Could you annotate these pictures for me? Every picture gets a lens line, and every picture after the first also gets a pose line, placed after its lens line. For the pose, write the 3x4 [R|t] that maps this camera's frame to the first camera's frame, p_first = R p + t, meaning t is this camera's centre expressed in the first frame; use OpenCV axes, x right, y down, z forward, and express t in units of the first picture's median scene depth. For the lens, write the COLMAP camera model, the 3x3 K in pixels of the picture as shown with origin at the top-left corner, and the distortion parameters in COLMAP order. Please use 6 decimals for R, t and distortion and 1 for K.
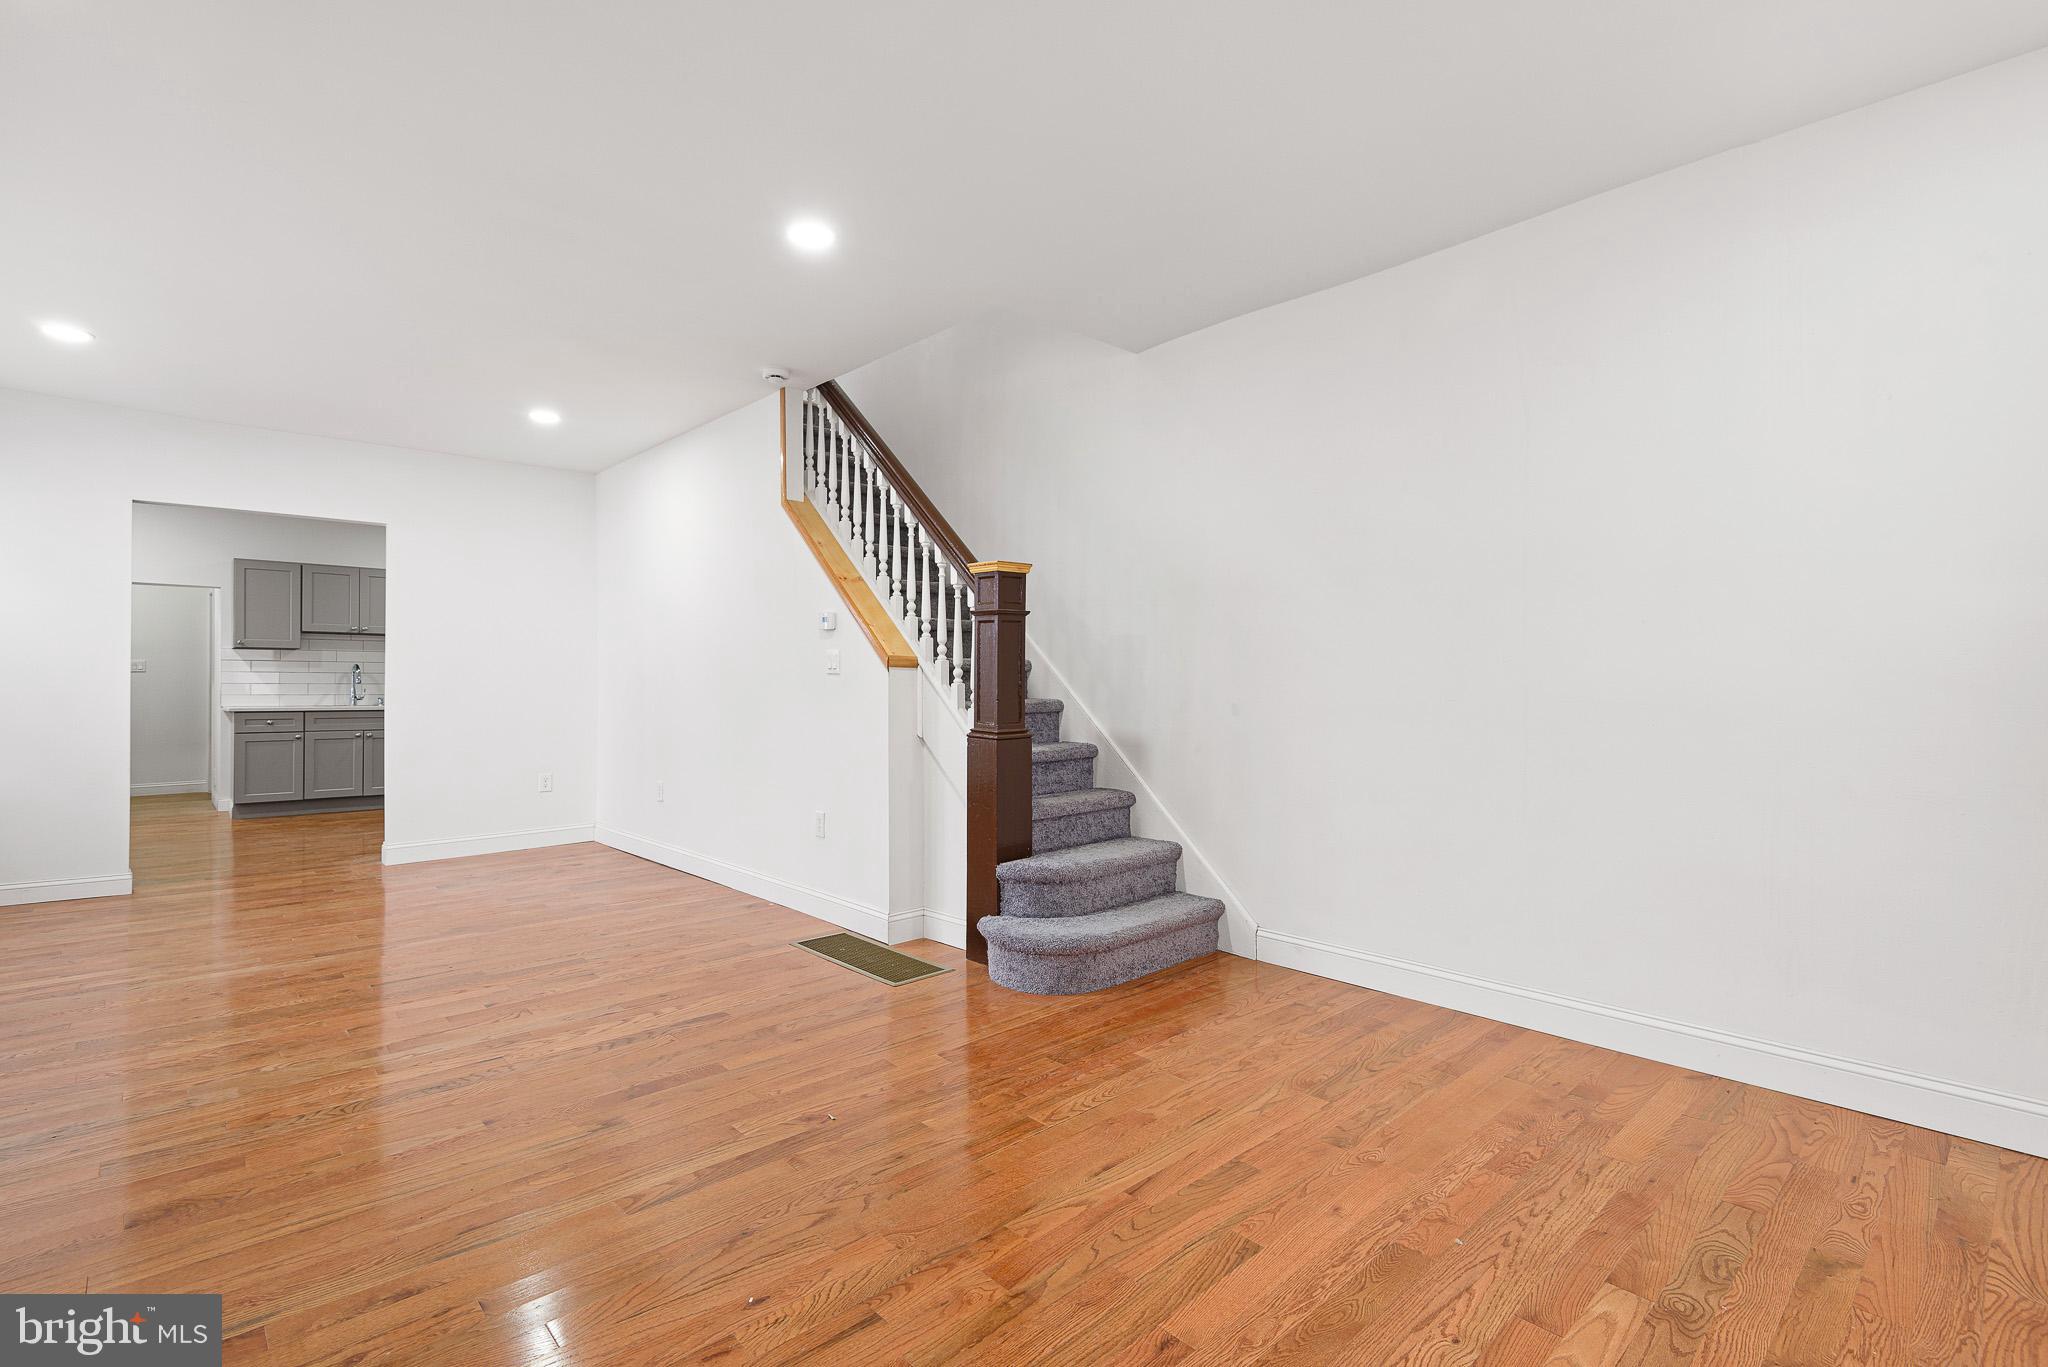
lens RADIAL K [[947.9, 0, 988.6], [0, 947.9, 680.3], [0, 0, 1]] dist [0.002277, -0.002831]
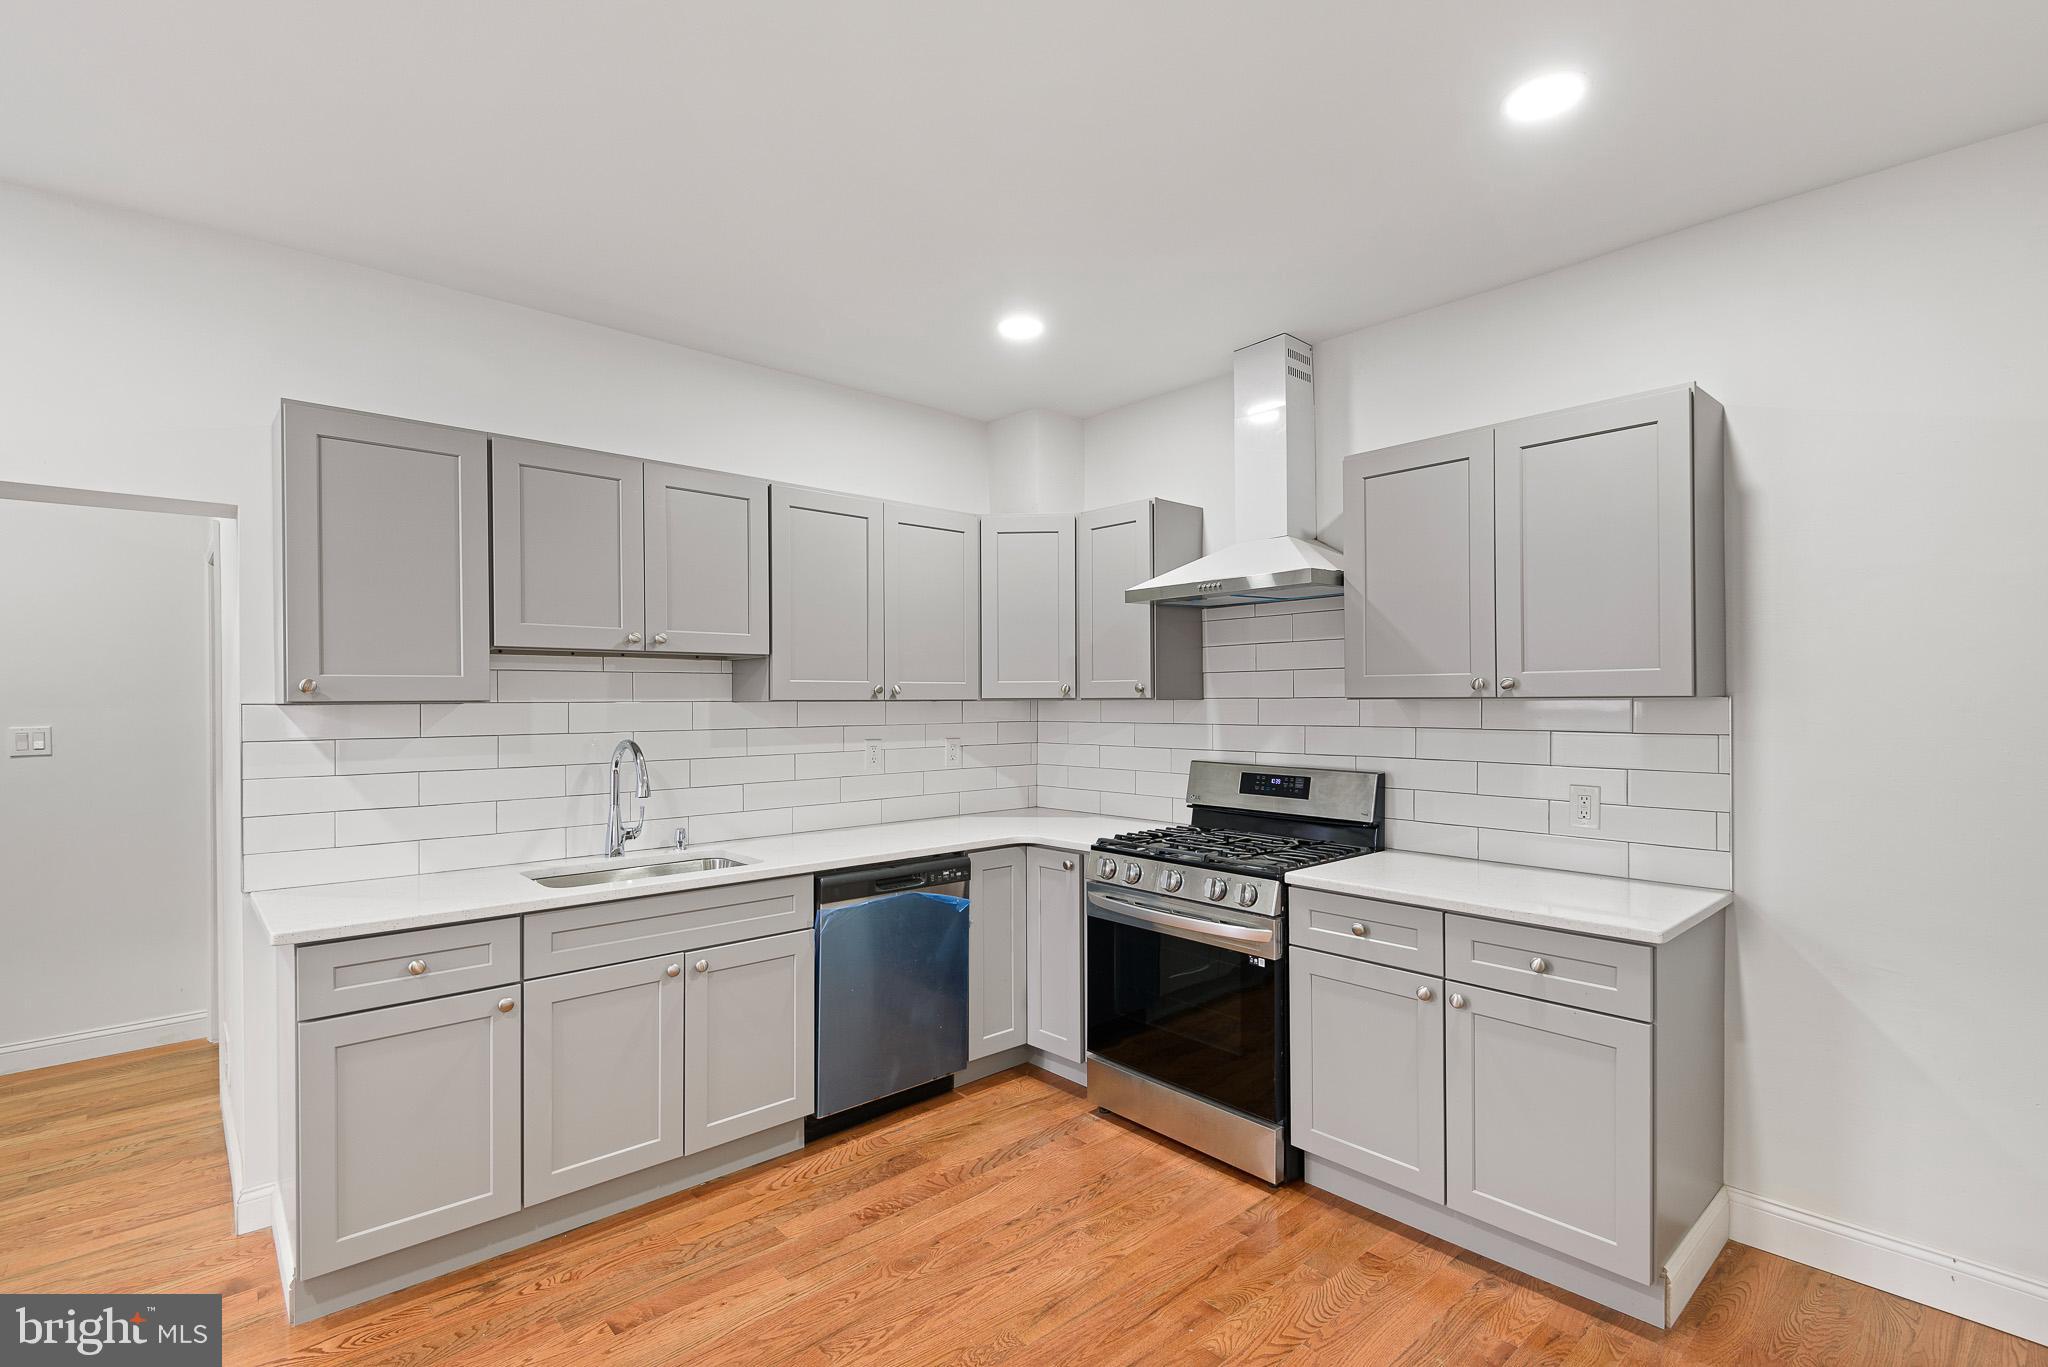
lens RADIAL K [[947.9, 0, 988.6], [0, 947.9, 701.7], [0, 0, 1]] dist [0.002277, -0.002831]
pose [[0.999911, -0.008922, -0.009939, -0.560403], [0.008953, 0.999955, 0.003011, -0.032788], [0.009912, -0.003100, 0.999946, 0.689924]]
